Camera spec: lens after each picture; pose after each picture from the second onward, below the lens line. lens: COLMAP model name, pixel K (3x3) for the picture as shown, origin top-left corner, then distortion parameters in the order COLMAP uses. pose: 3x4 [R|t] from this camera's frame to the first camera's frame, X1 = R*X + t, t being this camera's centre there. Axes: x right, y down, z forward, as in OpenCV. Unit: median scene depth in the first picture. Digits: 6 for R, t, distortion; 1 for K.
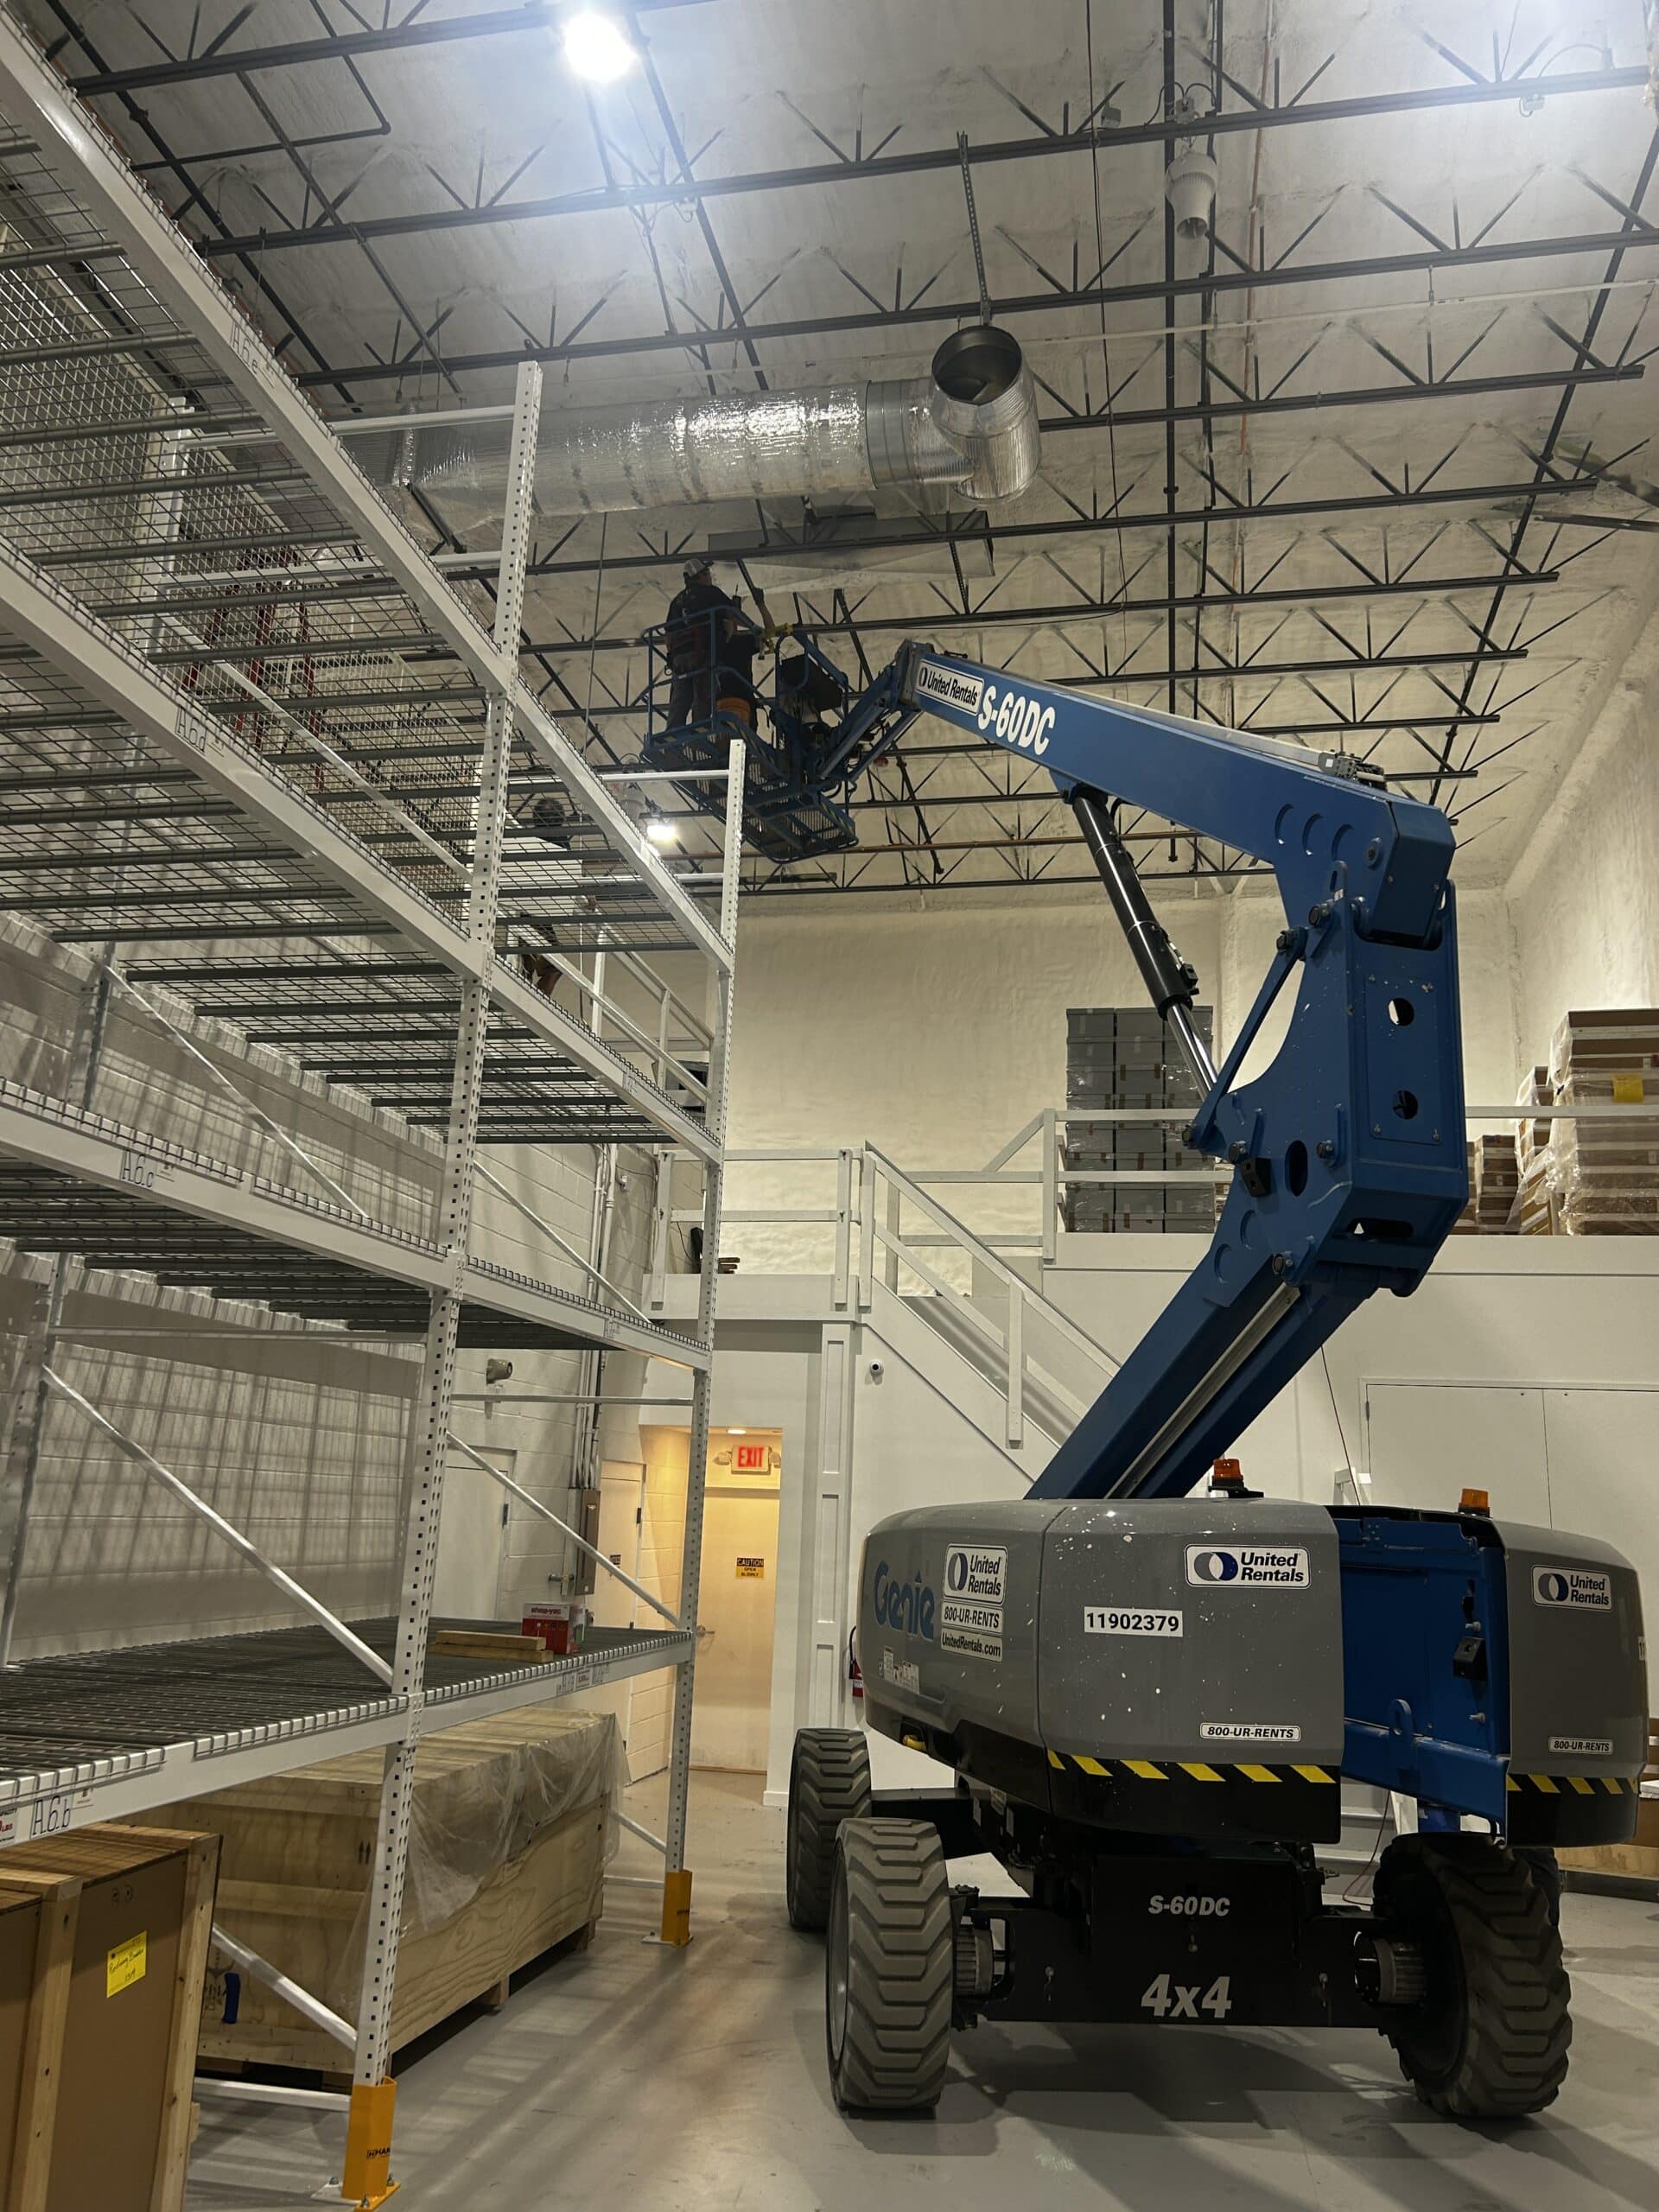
lens RADIAL K [[1632.8, 0, 819.9], [0, 1632.8, 1048.7], [0, 0, 1]] dist [0.057209, -0.065365]
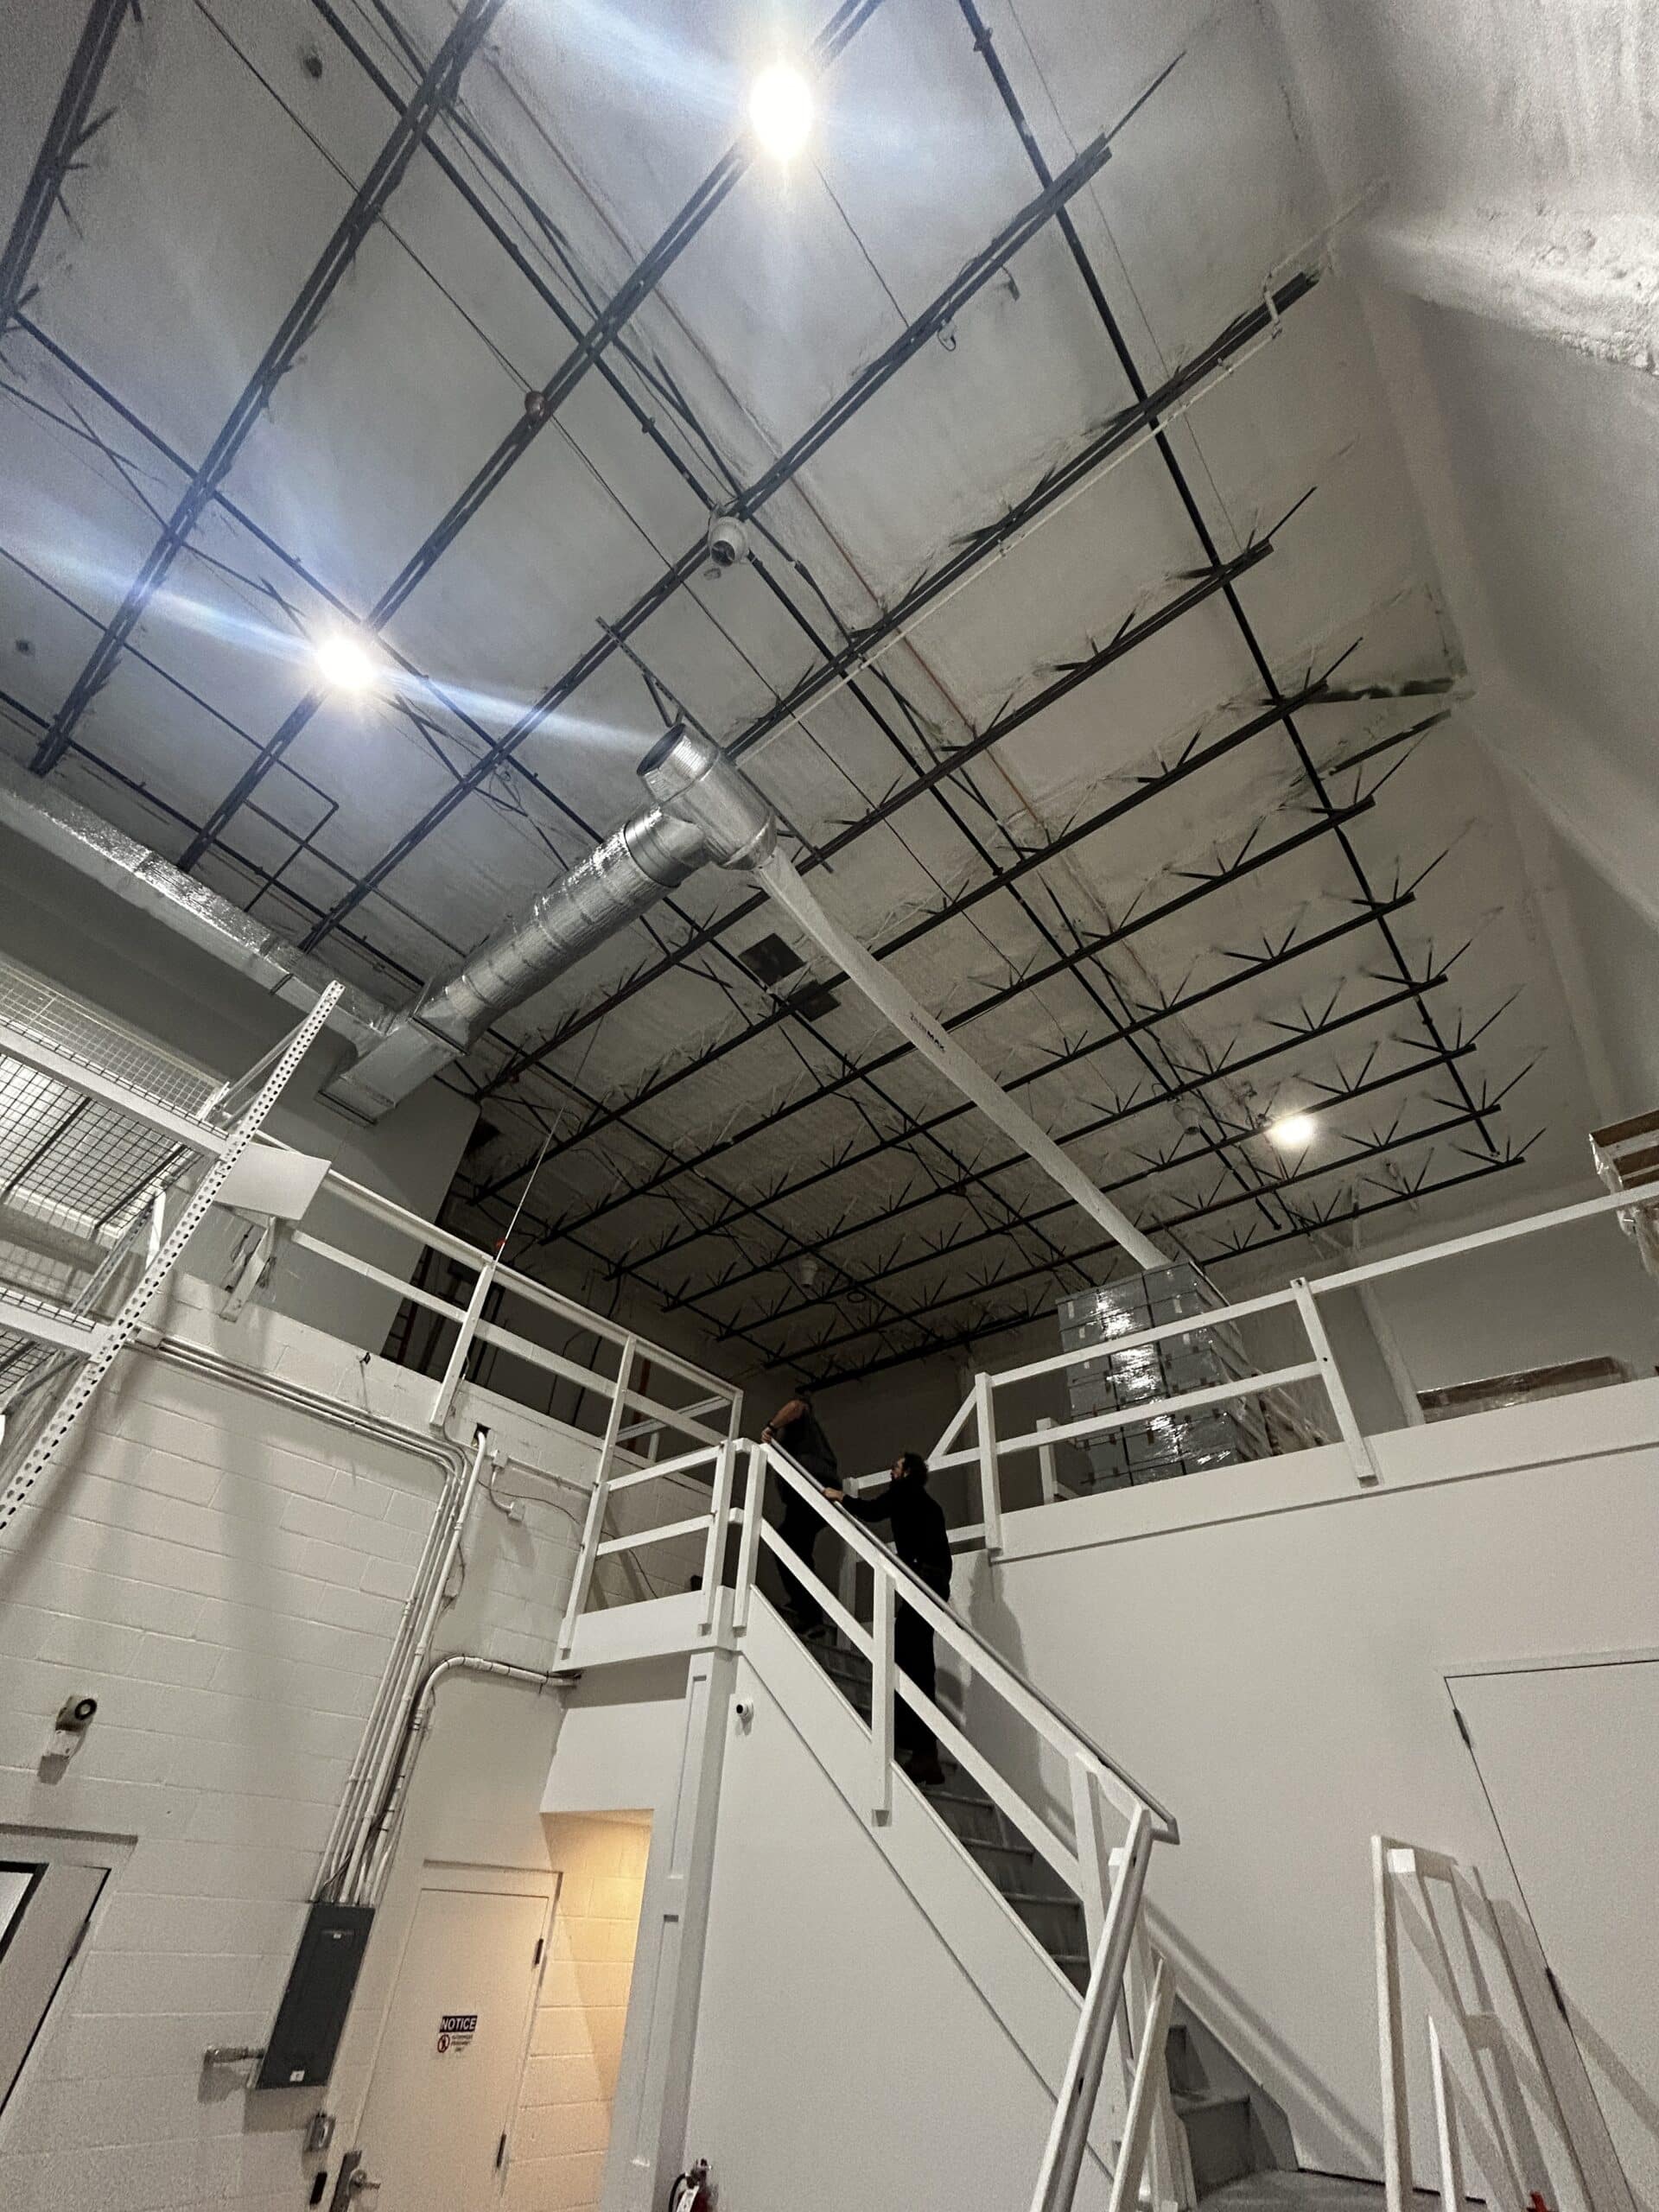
lens RADIAL K [[893.9, 0, 825.1], [0, 893.9, 1102.1], [0, 0, 1]] dist [-0.002133, -0.001241]
pose [[0.882999, -0.314335, -0.348578, 0.318098], [0.100125, 0.851690, -0.514392, 0.169500], [0.458572, 0.419306, 0.783514, 0.544505]]
